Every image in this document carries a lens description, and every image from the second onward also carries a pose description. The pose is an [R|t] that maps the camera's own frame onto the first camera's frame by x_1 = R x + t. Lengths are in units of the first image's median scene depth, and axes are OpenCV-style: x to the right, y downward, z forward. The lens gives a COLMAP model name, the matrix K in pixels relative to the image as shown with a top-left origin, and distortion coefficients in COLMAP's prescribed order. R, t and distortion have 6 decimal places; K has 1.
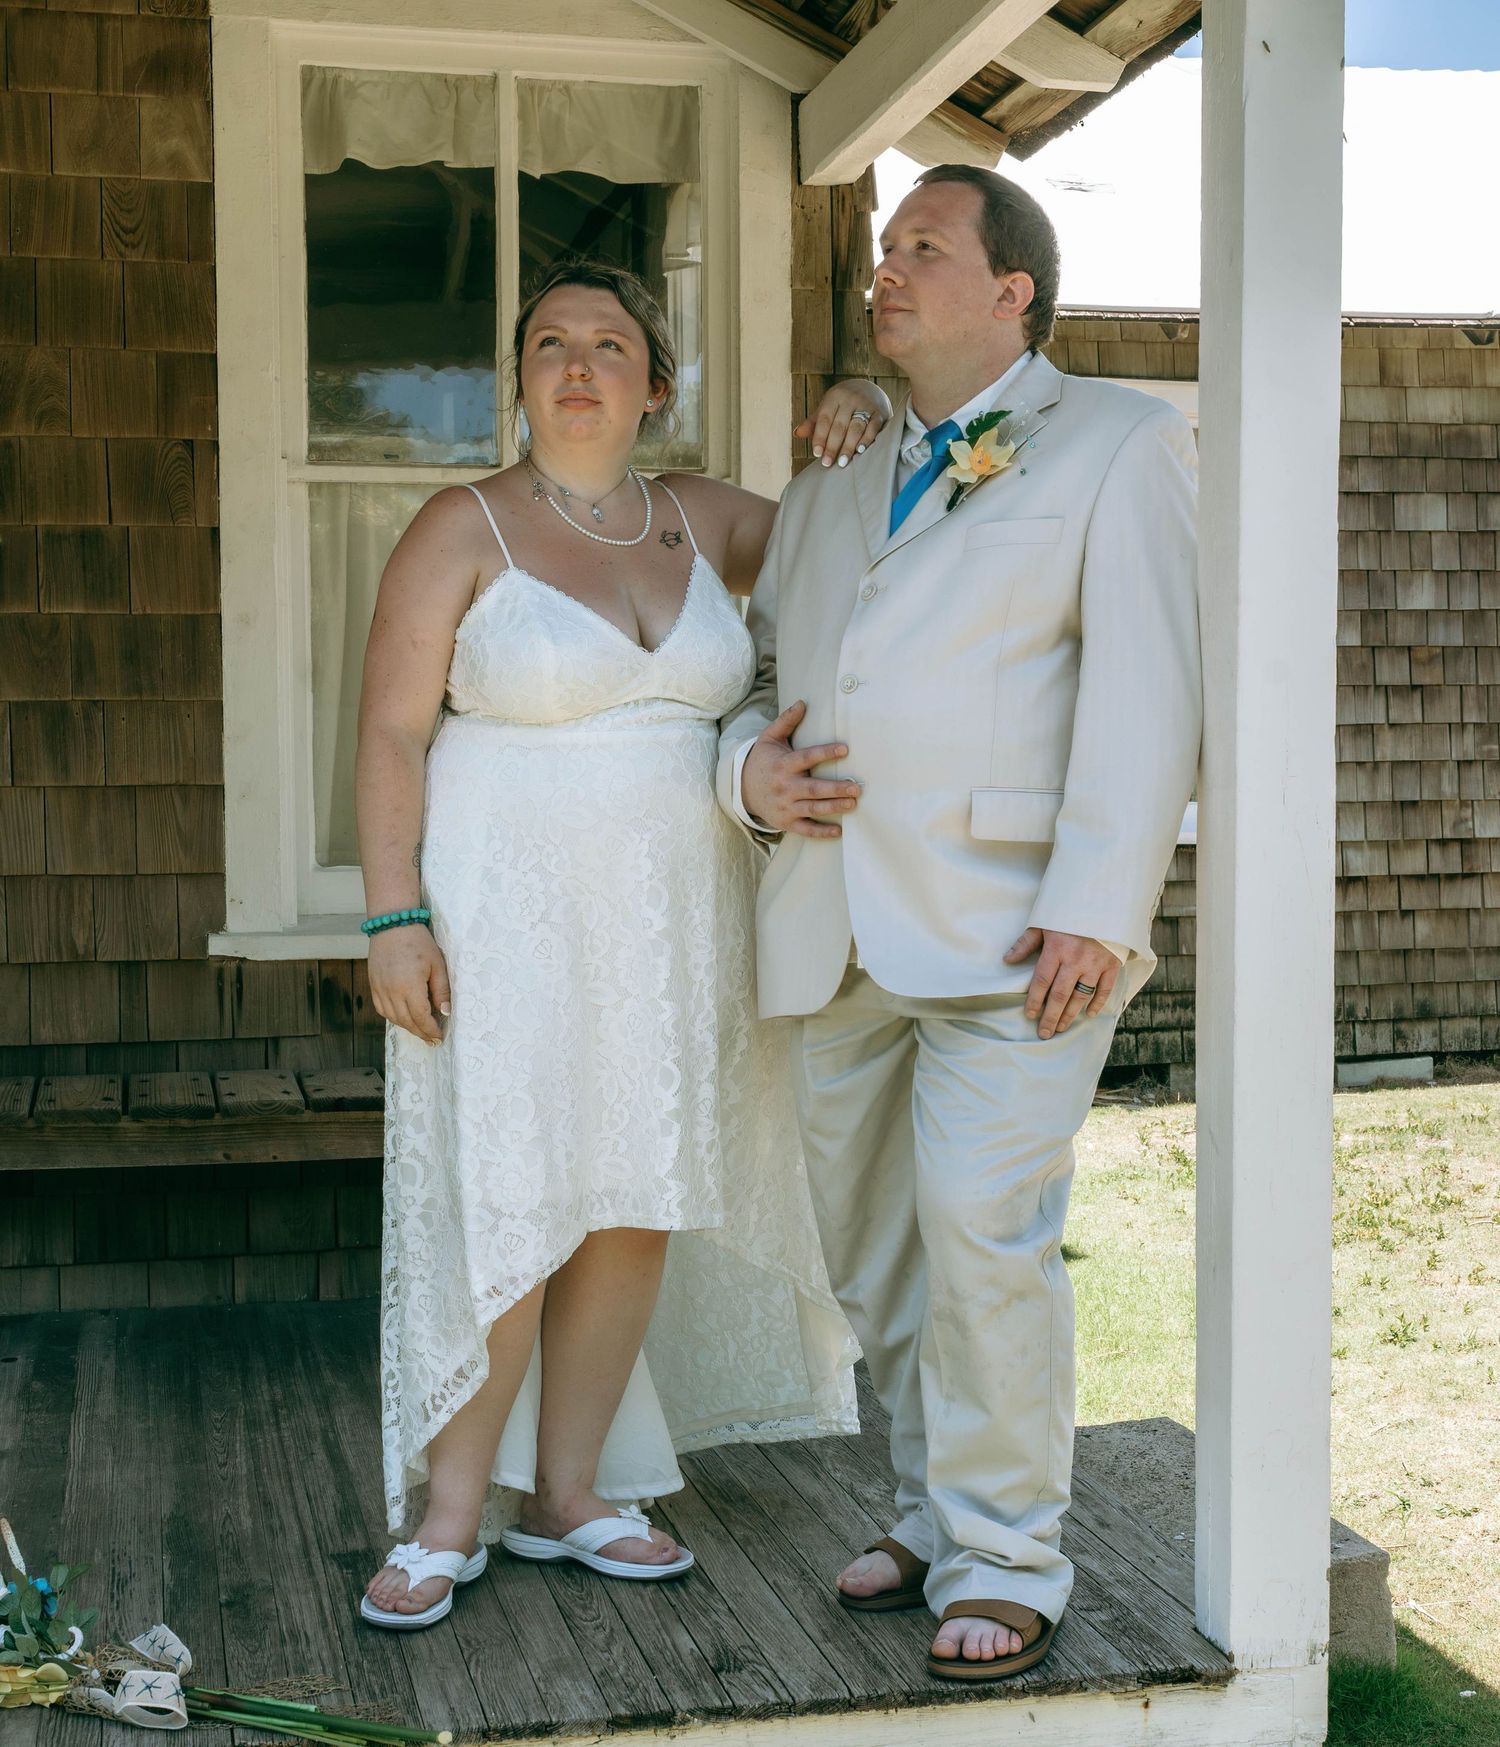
lens RADIAL K [[2850.7, 0, 750.0], [0, 2850.7, 873.5], [0, 0, 1]] dist [-0.000473, -0.021595]
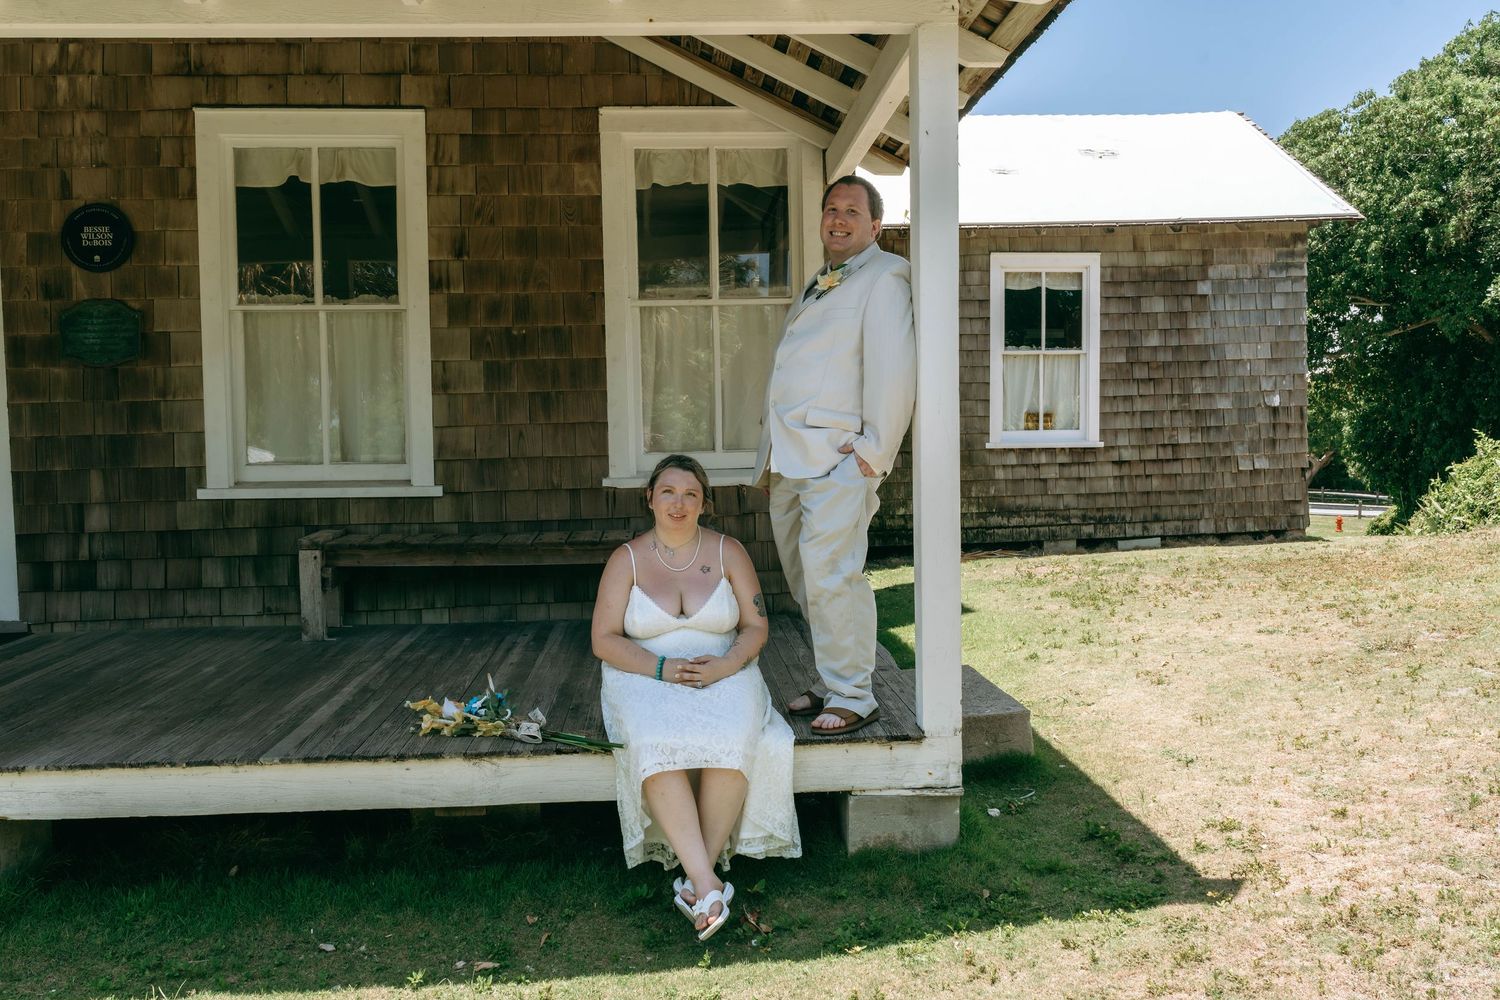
lens RADIAL K [[1263.9, 0, 744.9], [0, 1263.9, 474.3], [0, 0, 1]] dist [-0.007778, -0.002845]
pose [[0.985742, -0.011034, -0.167900, 0.137032], [0.010420, 0.999935, -0.004541, 0.024011], [0.167939, 0.002727, 0.985794, -0.134825]]
